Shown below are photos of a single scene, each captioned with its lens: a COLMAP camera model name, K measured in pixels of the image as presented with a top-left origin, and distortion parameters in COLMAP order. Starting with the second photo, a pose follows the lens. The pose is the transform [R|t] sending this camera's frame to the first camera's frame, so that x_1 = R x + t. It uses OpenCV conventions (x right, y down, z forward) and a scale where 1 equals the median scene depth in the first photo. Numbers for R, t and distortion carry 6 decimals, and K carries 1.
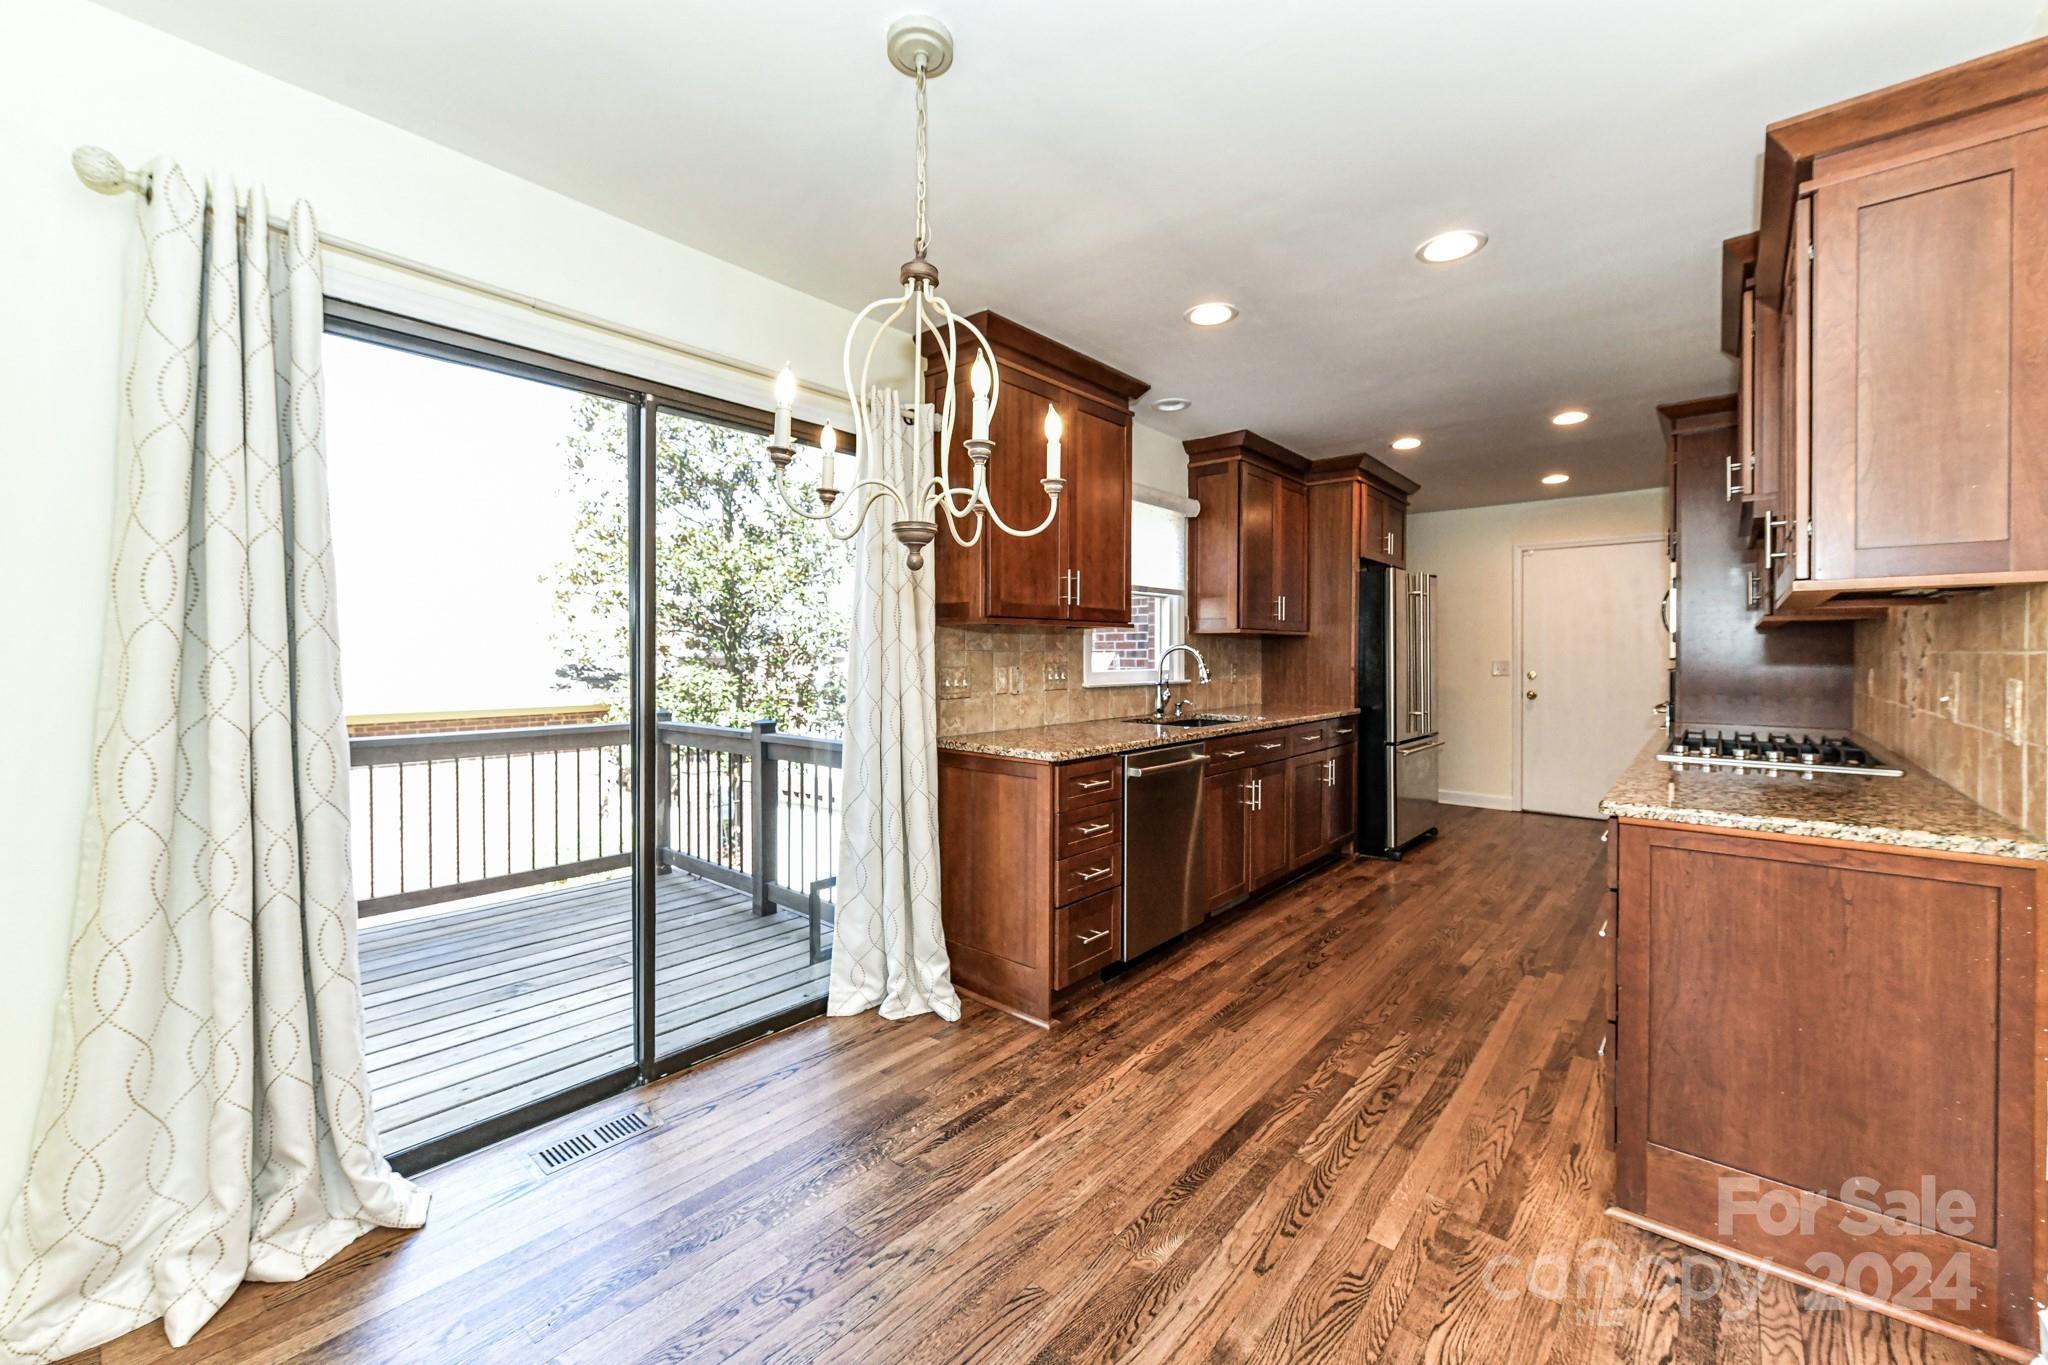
lens RADIAL K [[813.0, 0, 1029.4], [0, 813.0, 661.7], [0, 0, 1]] dist [0.007222, -0.002403]
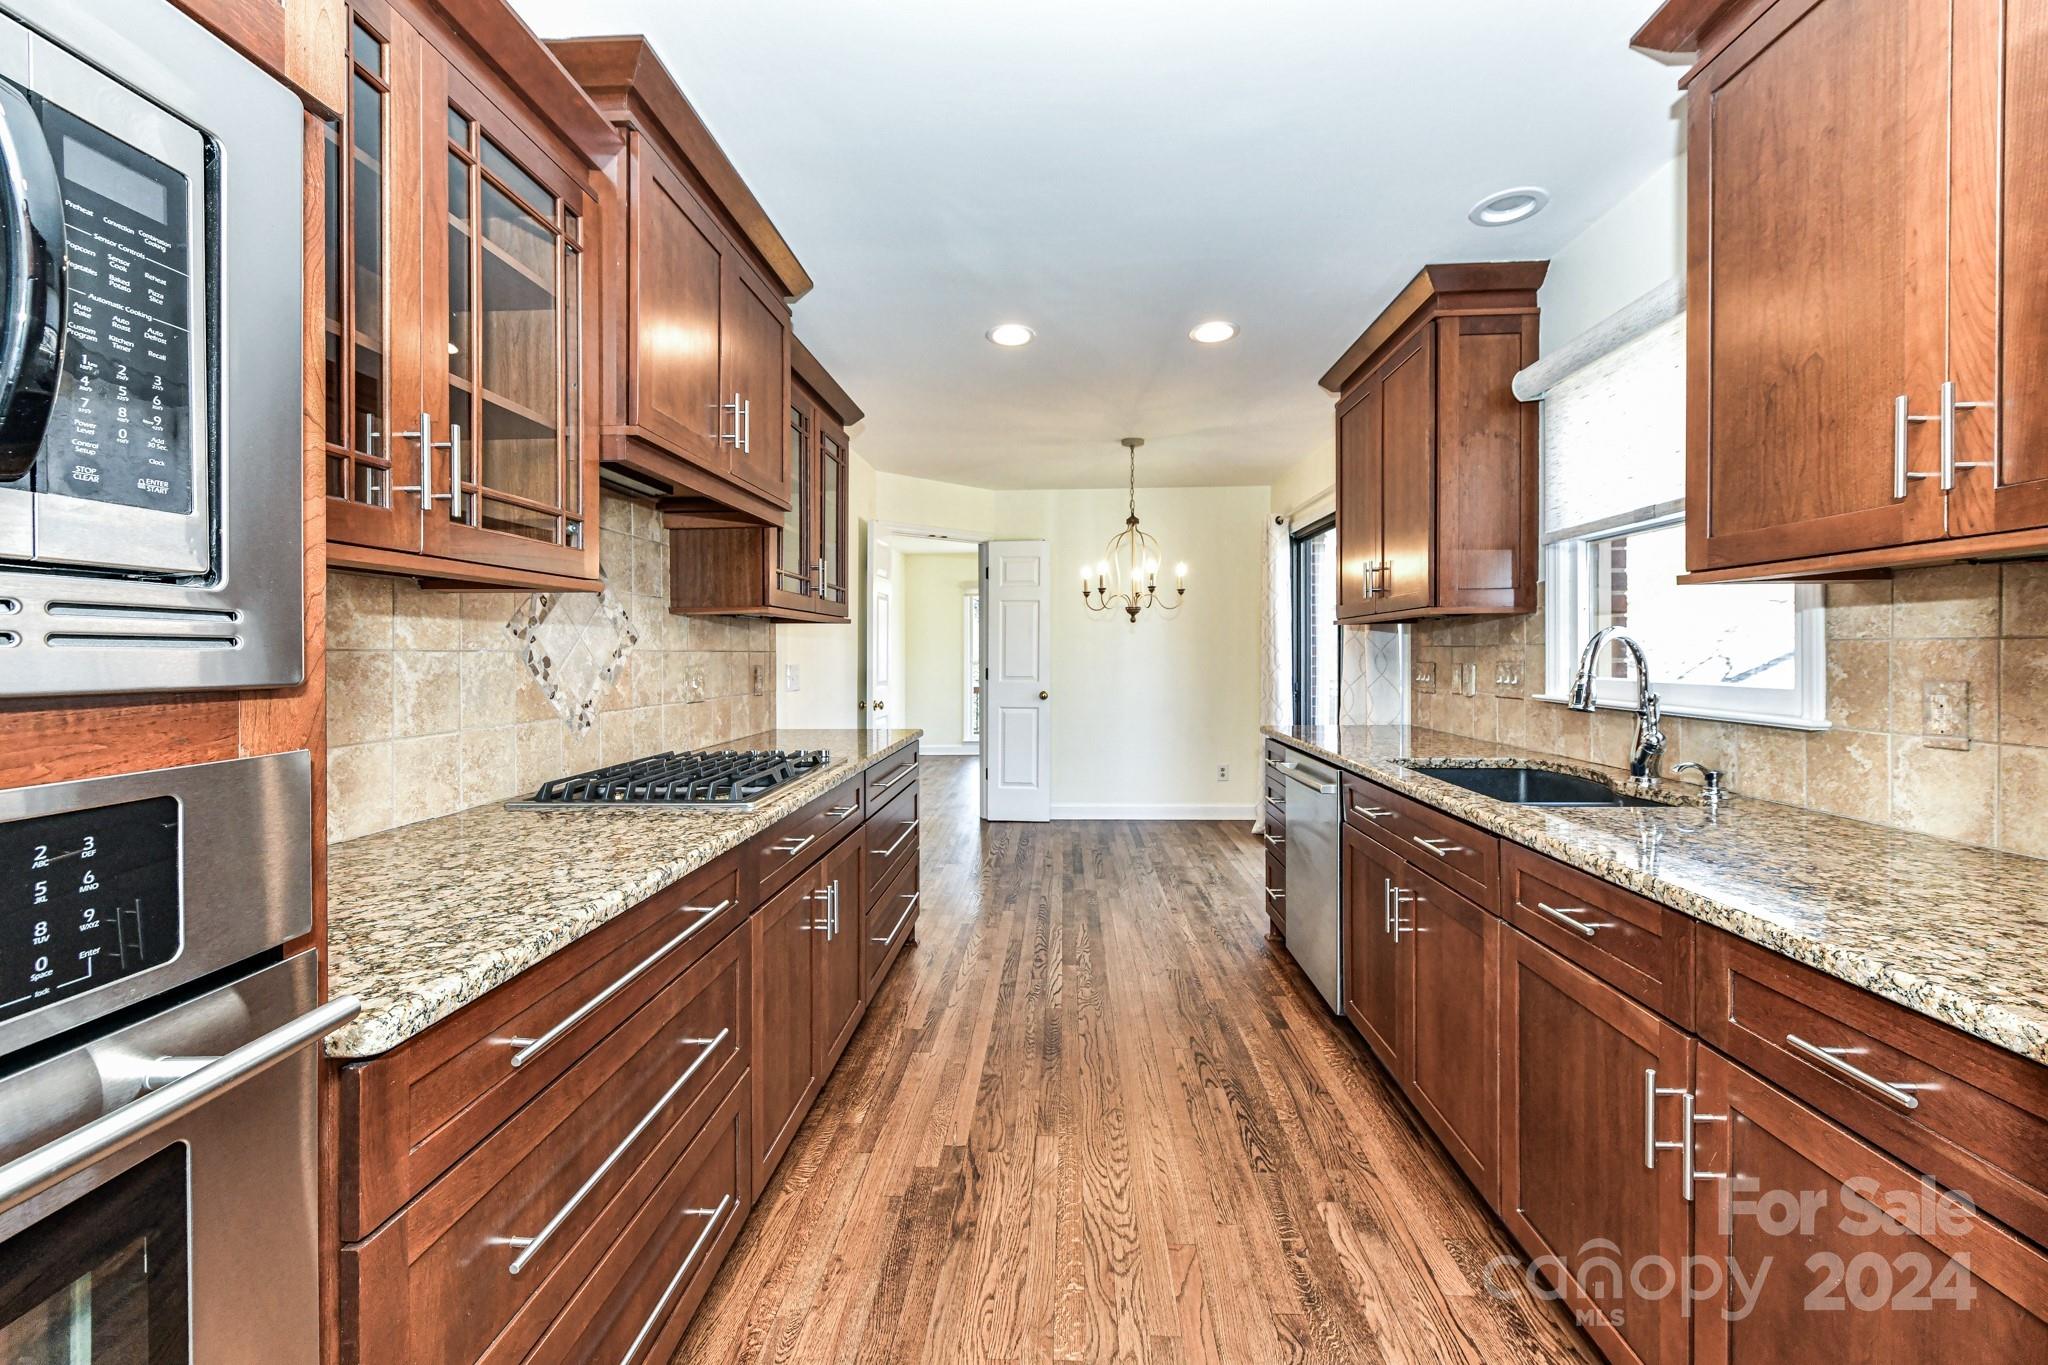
lens RADIAL K [[813.0, 0, 1030.1], [0, 813.0, 651.2], [0, 0, 1]] dist [0.007222, -0.002403]
pose [[-0.790304, 0.002645, -0.612709, 0.956311], [0.001298, 0.999996, 0.002642, -0.011845], [0.612713, 0.001292, -0.790304, 1.528079]]
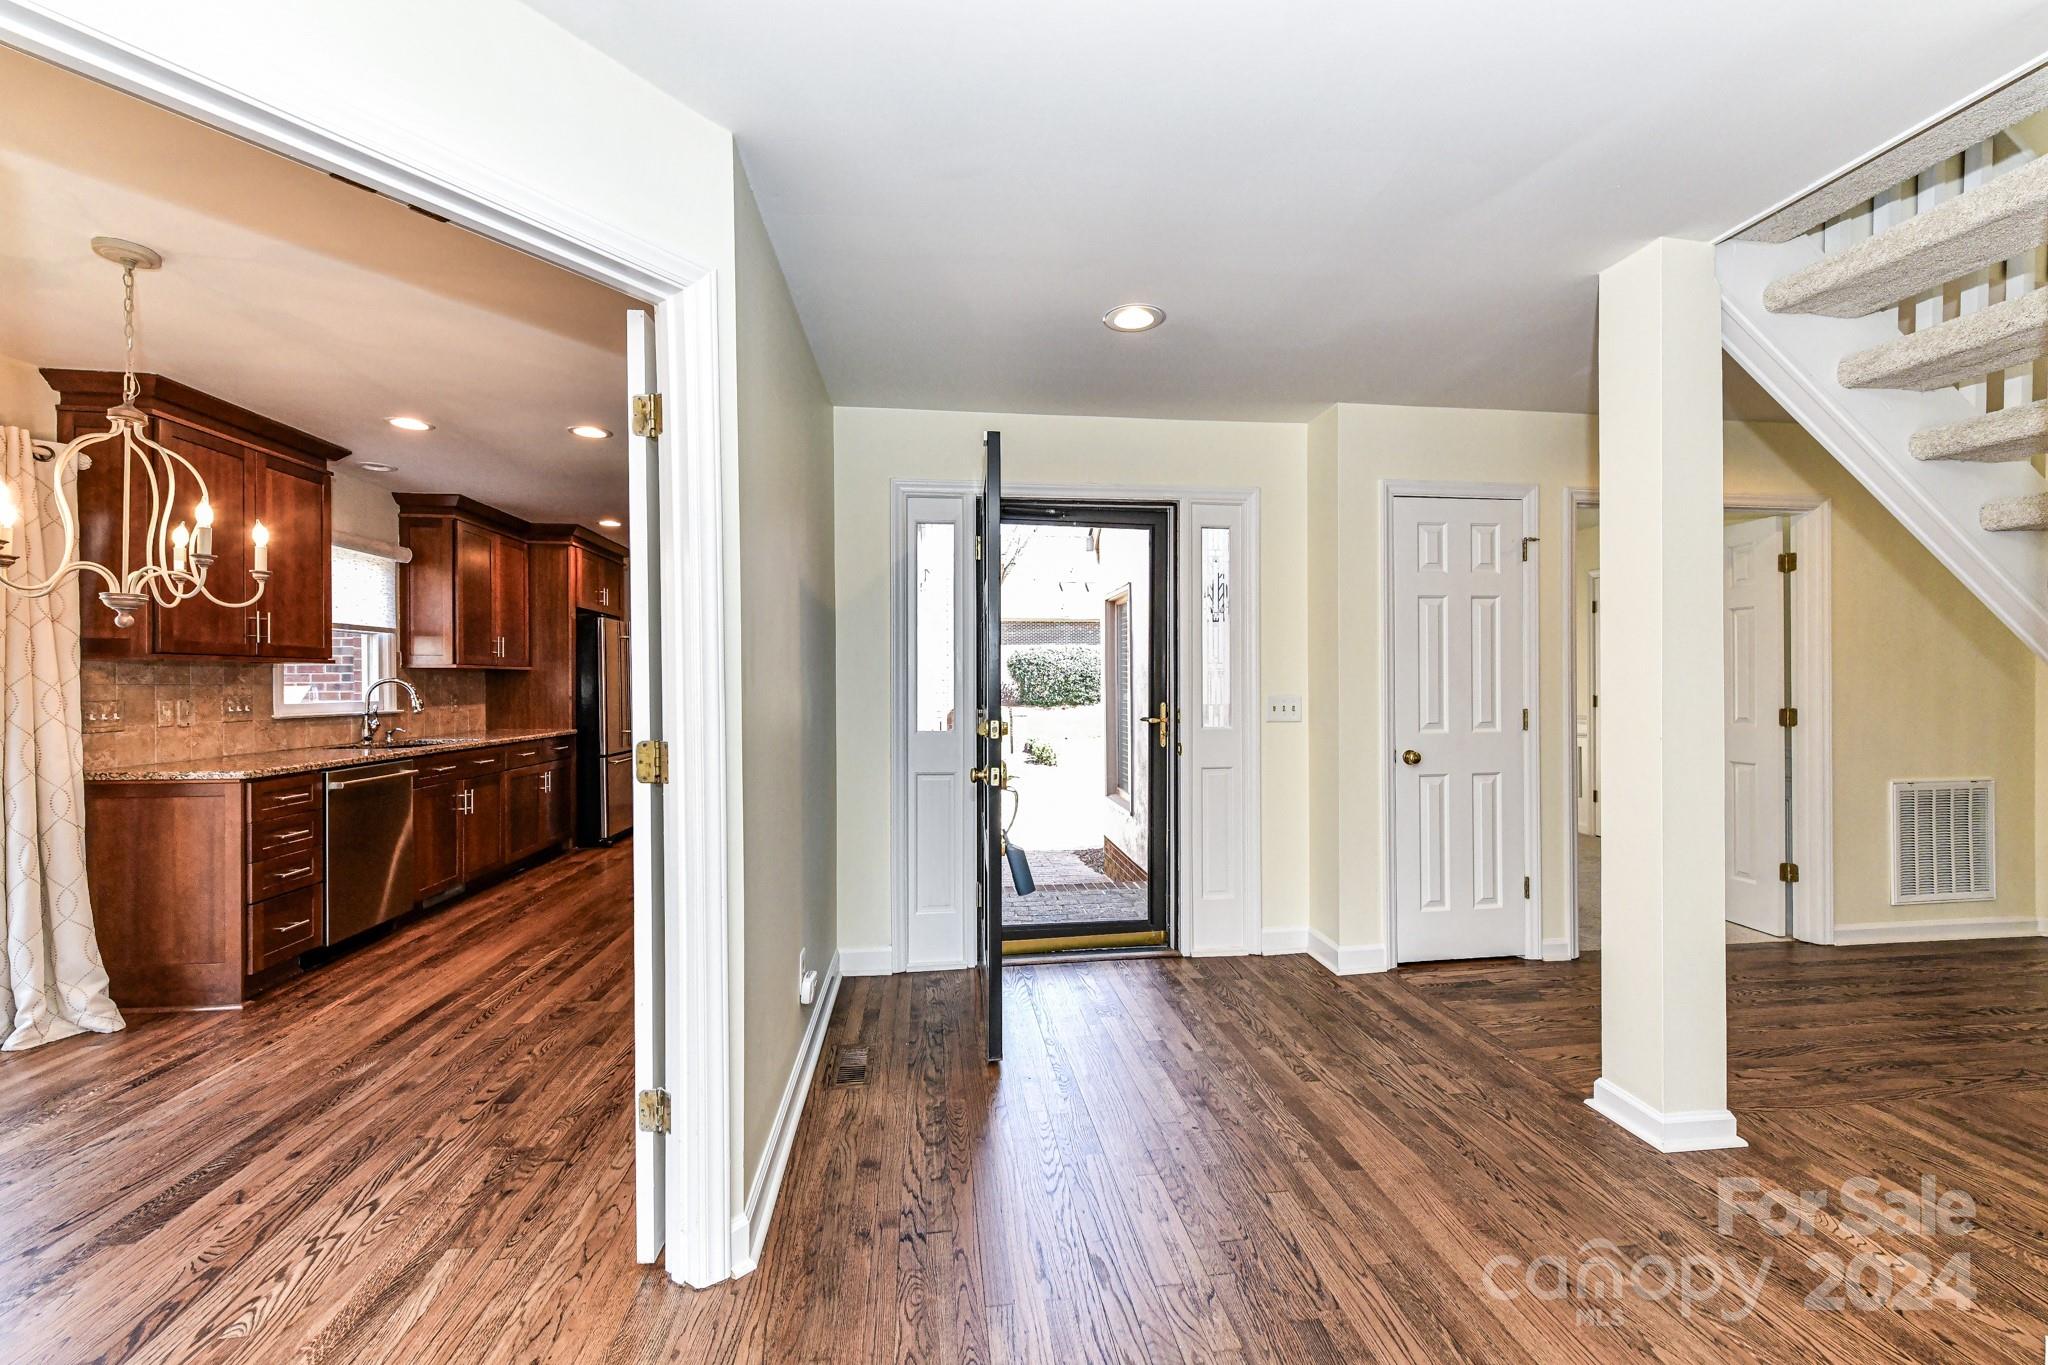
lens RADIAL K [[813.0, 0, 1035.5], [0, 813.0, 687.1], [0, 0, 1]] dist [0.007222, -0.002403]
pose [[0.672357, -0.007182, 0.740192, -0.063356], [0.011695, 0.999931, -0.000921, 0.003807], [-0.740134, 0.009276, 0.672395, -0.537282]]
